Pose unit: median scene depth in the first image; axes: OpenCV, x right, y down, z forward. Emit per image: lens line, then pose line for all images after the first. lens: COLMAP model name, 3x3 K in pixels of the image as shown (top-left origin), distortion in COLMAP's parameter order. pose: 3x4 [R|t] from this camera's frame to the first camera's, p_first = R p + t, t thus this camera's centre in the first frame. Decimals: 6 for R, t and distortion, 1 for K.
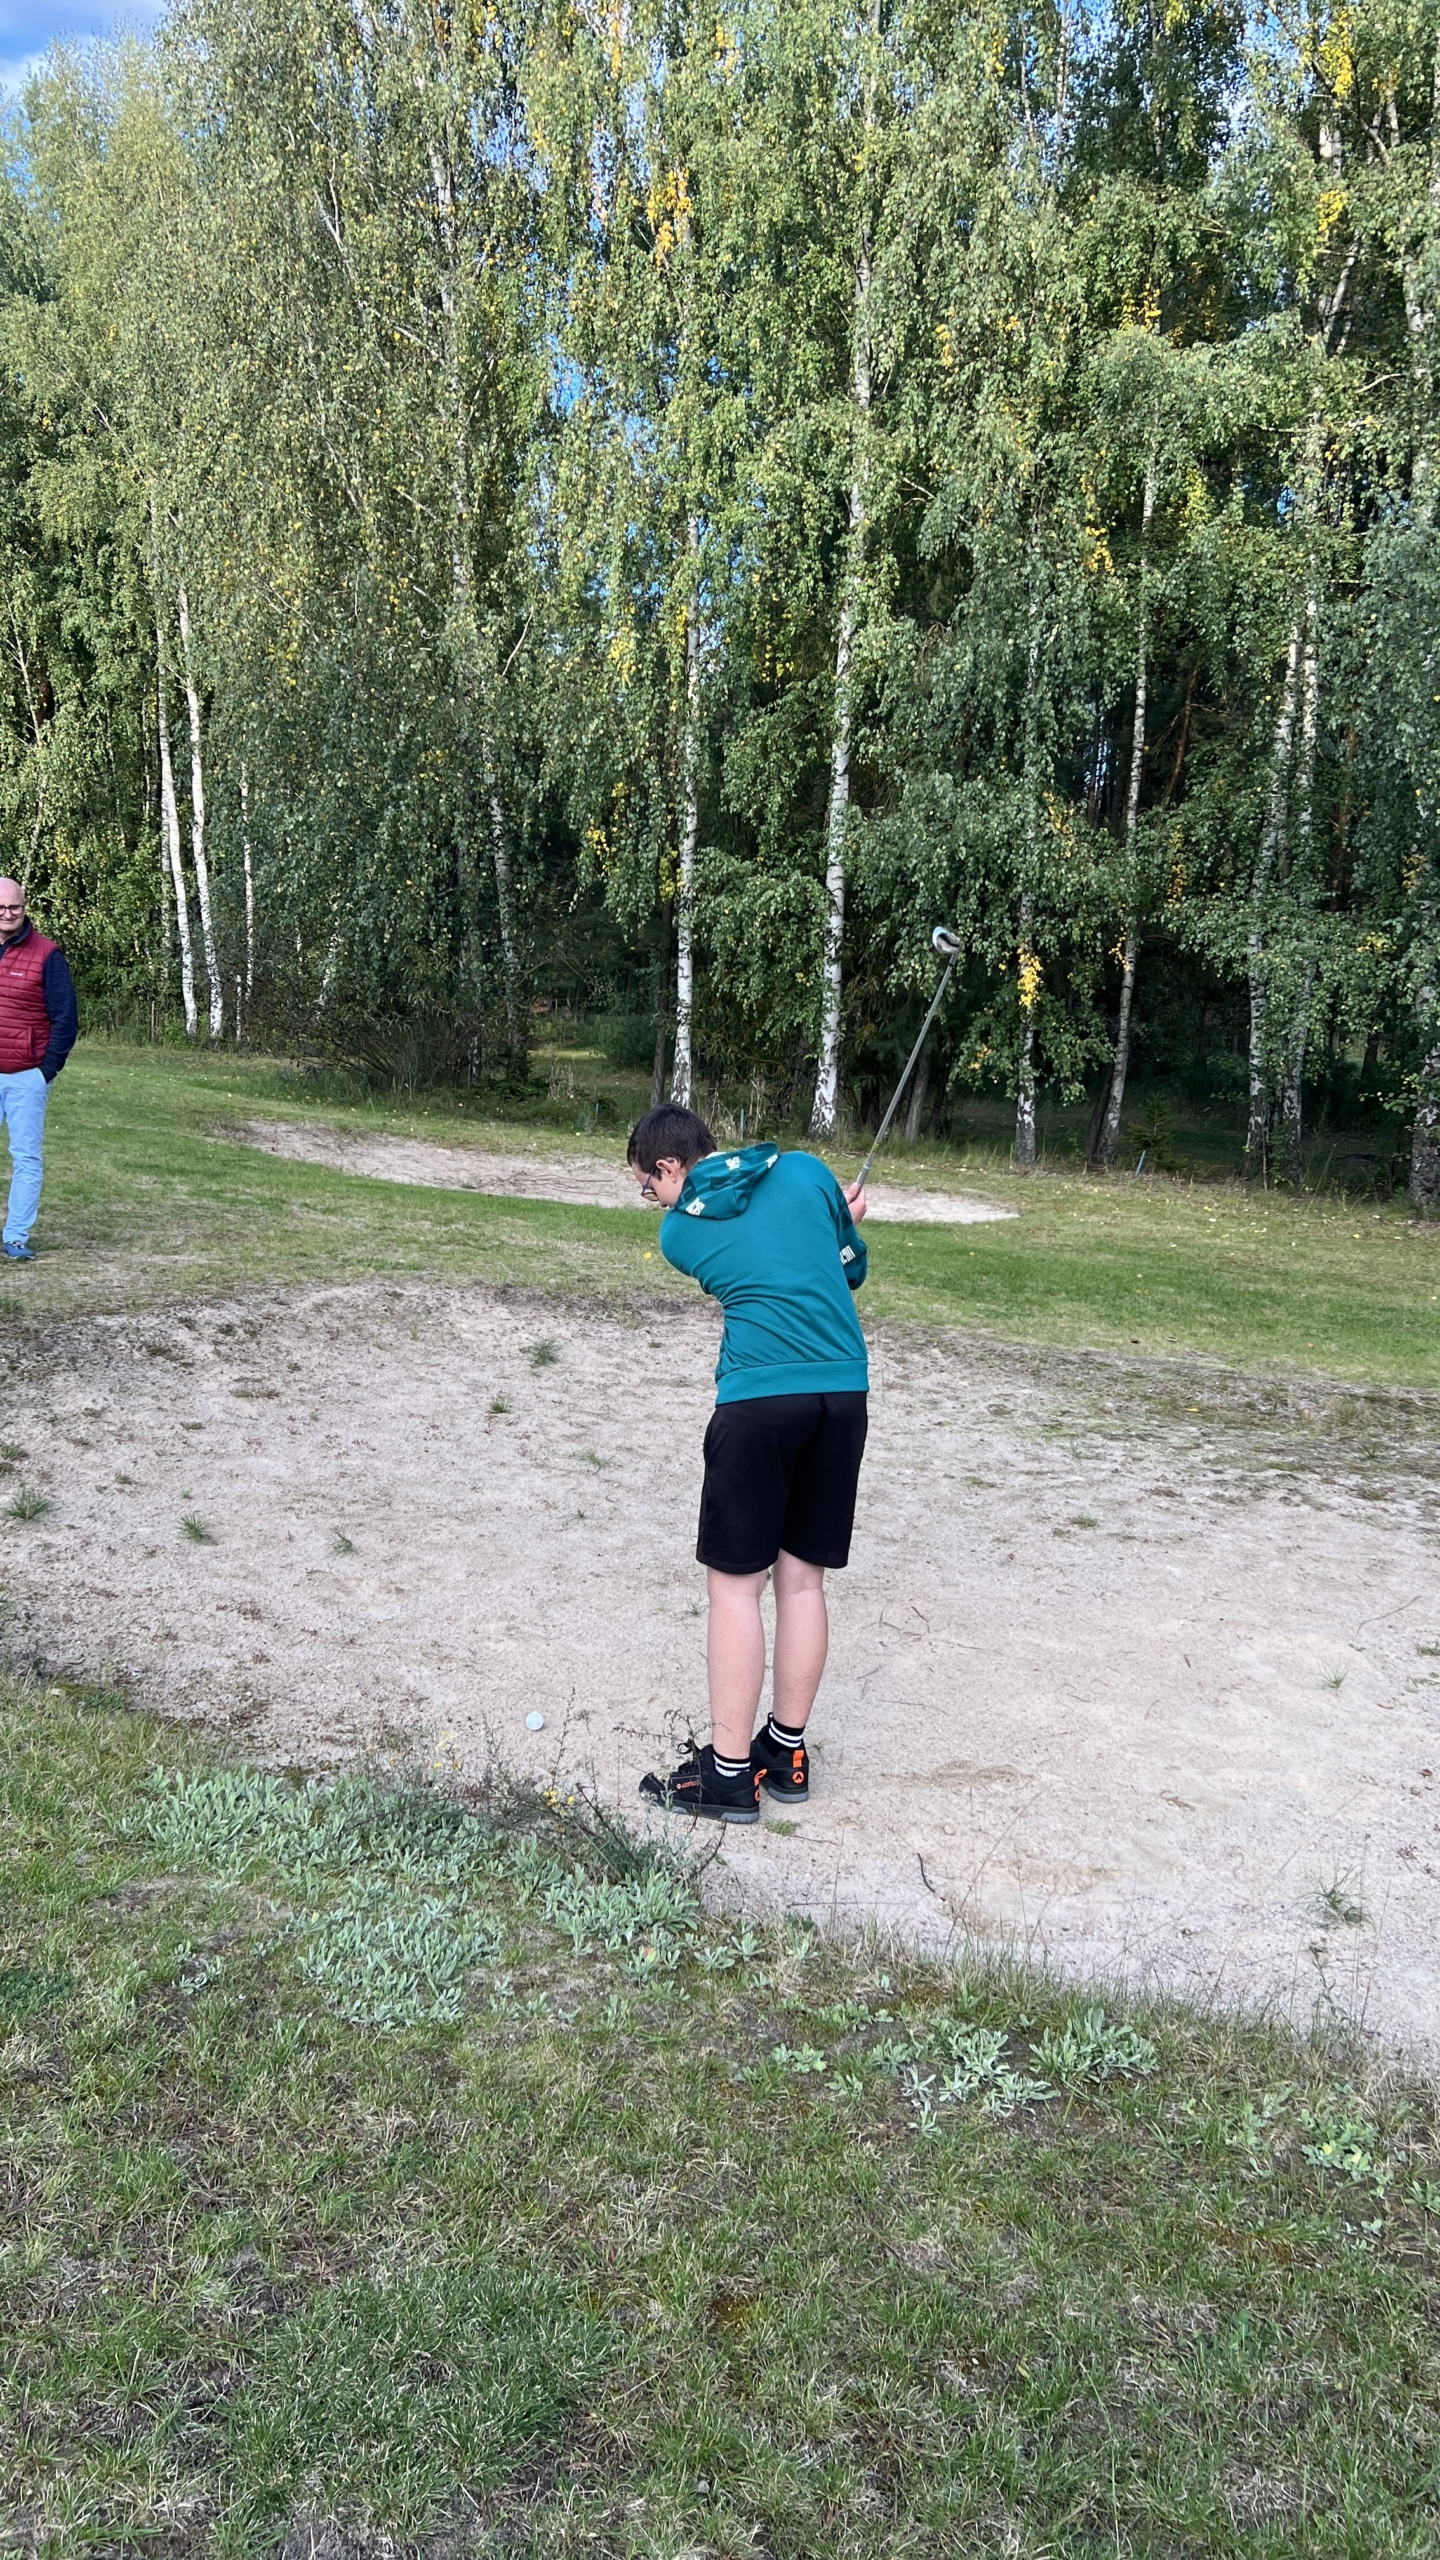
lens RADIAL K [[1932.1, 0, 725.4], [0, 1932.1, 1273.0], [0, 0, 1]] dist [0.065245, -0.065237]
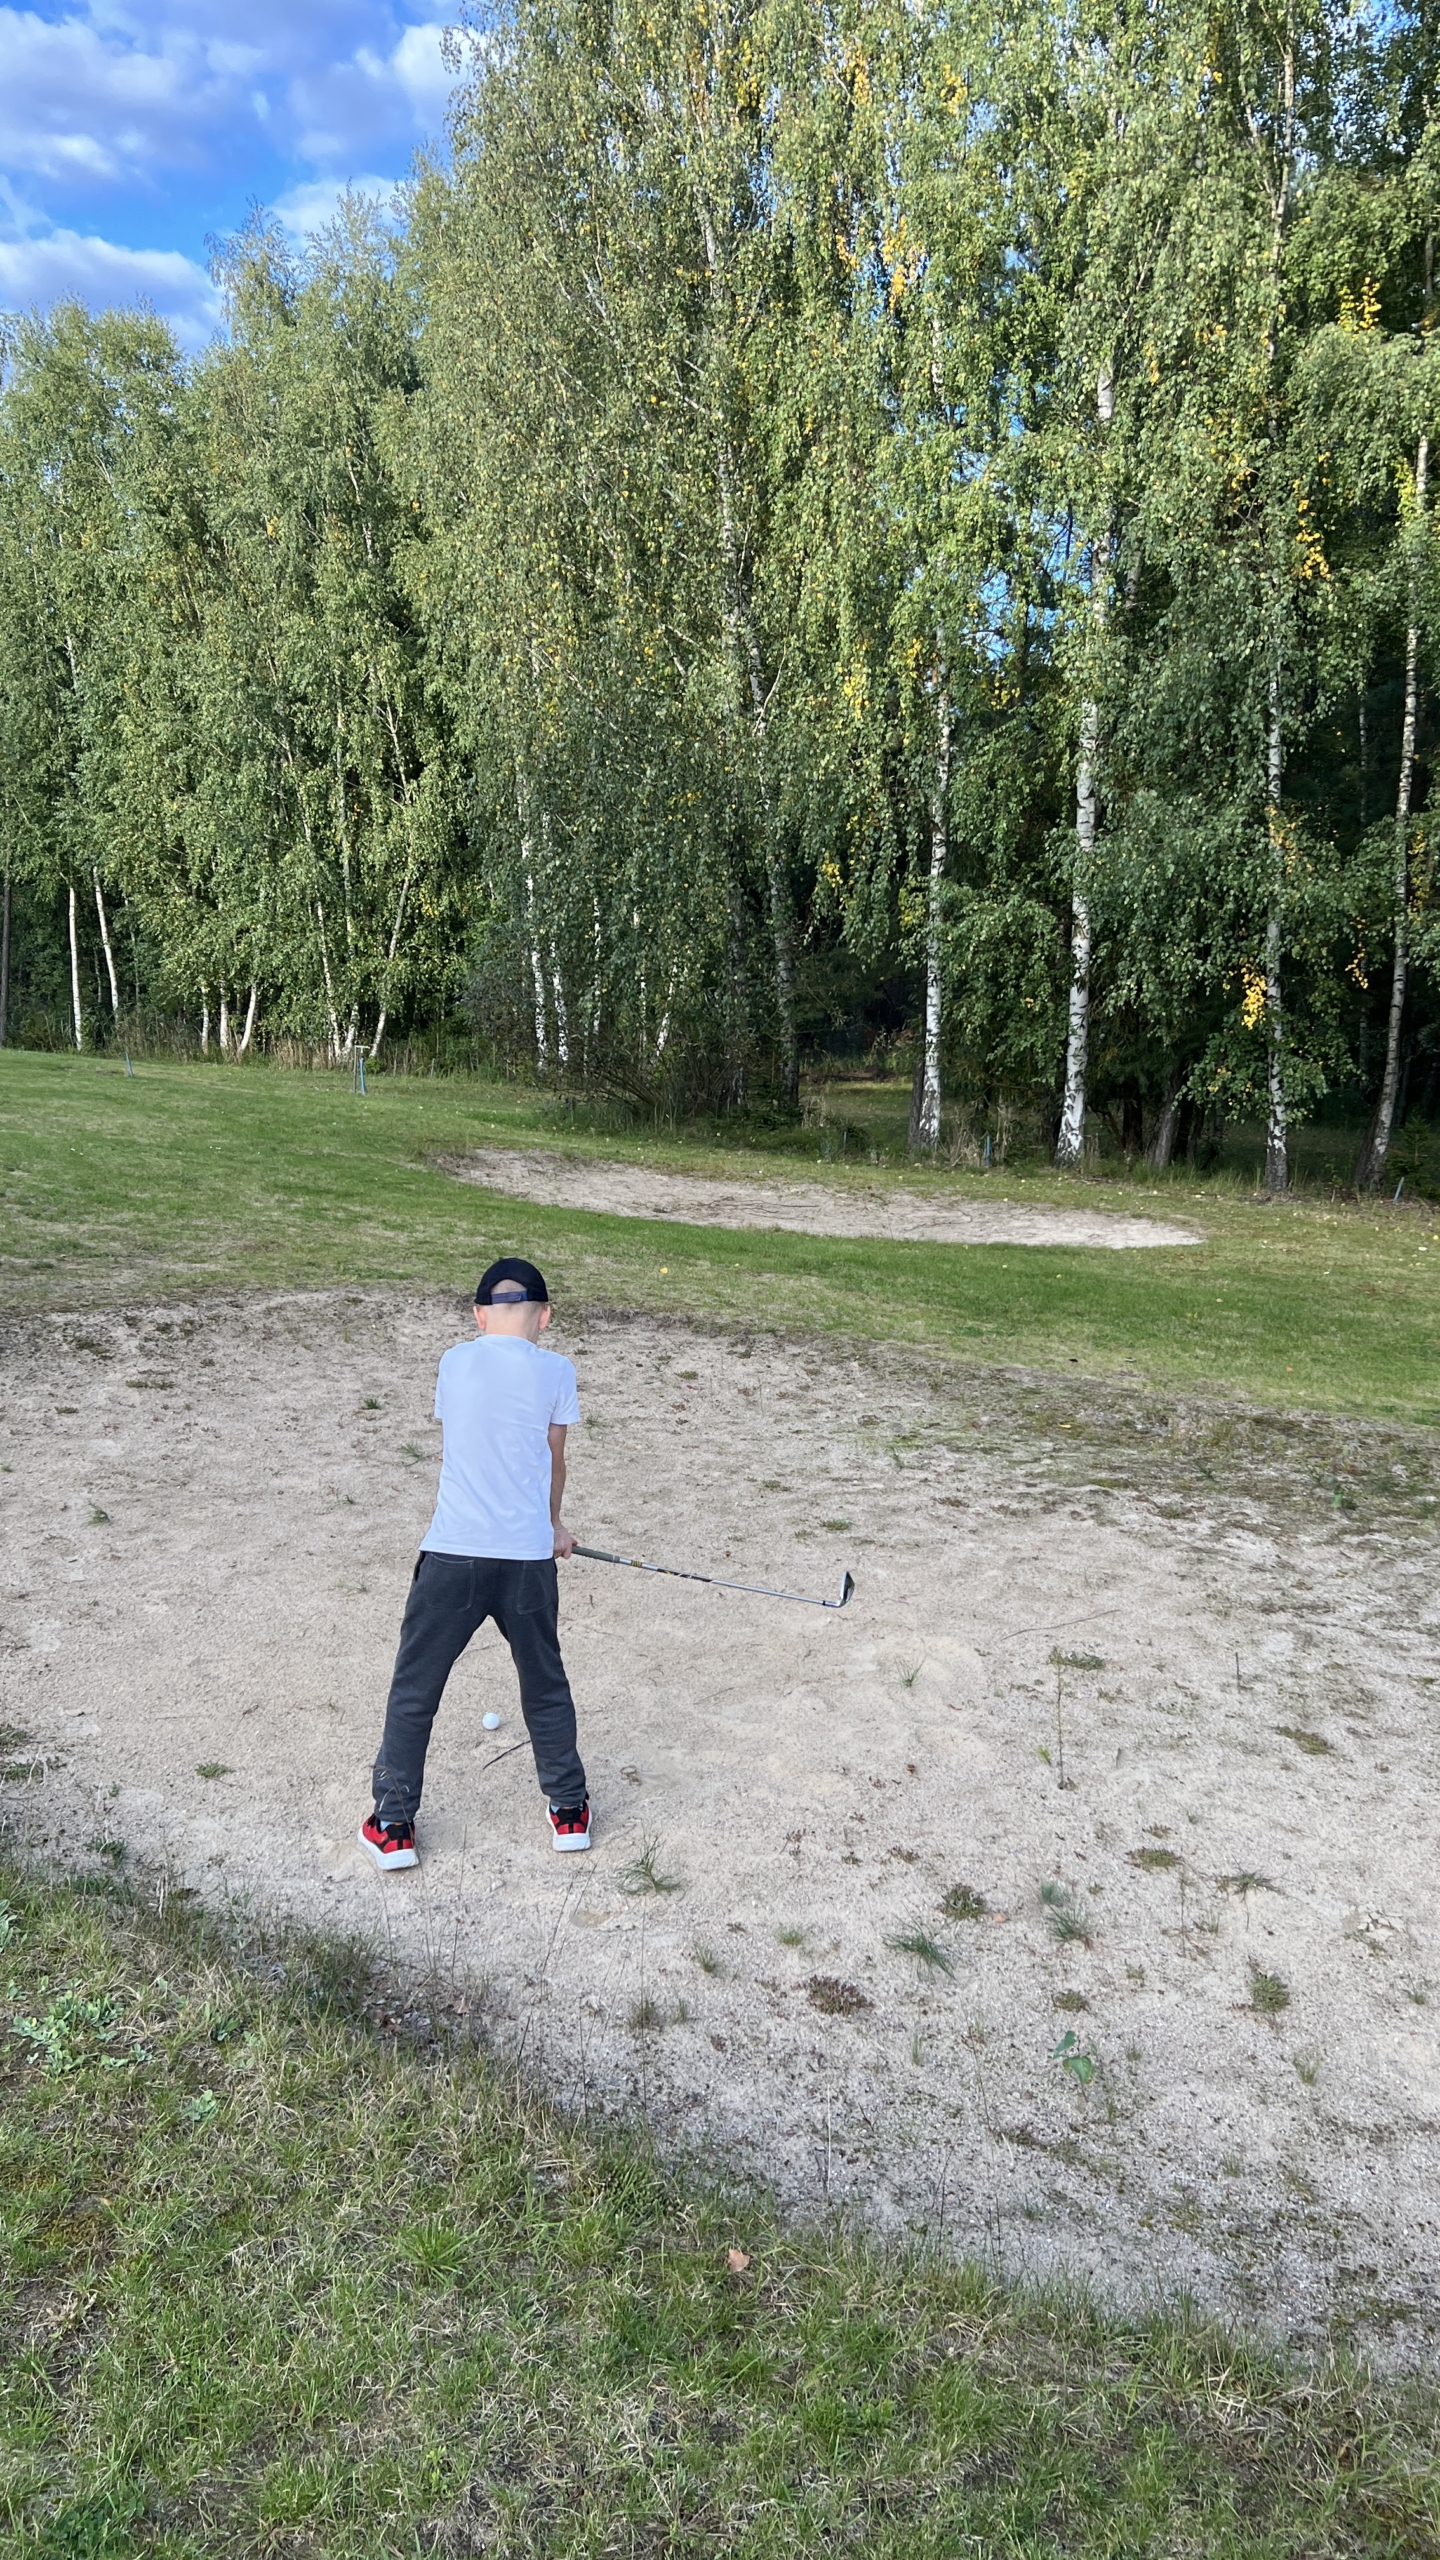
lens RADIAL K [[1932.1, 0, 757.9], [0, 1932.1, 1278.6], [0, 0, 1]] dist [0.065245, -0.065237]
pose [[0.976063, 0.011595, -0.217179, 0.126116], [-0.014813, 0.999803, -0.013197, 0.004394], [0.216983, 0.016098, 0.976043, -0.000388]]
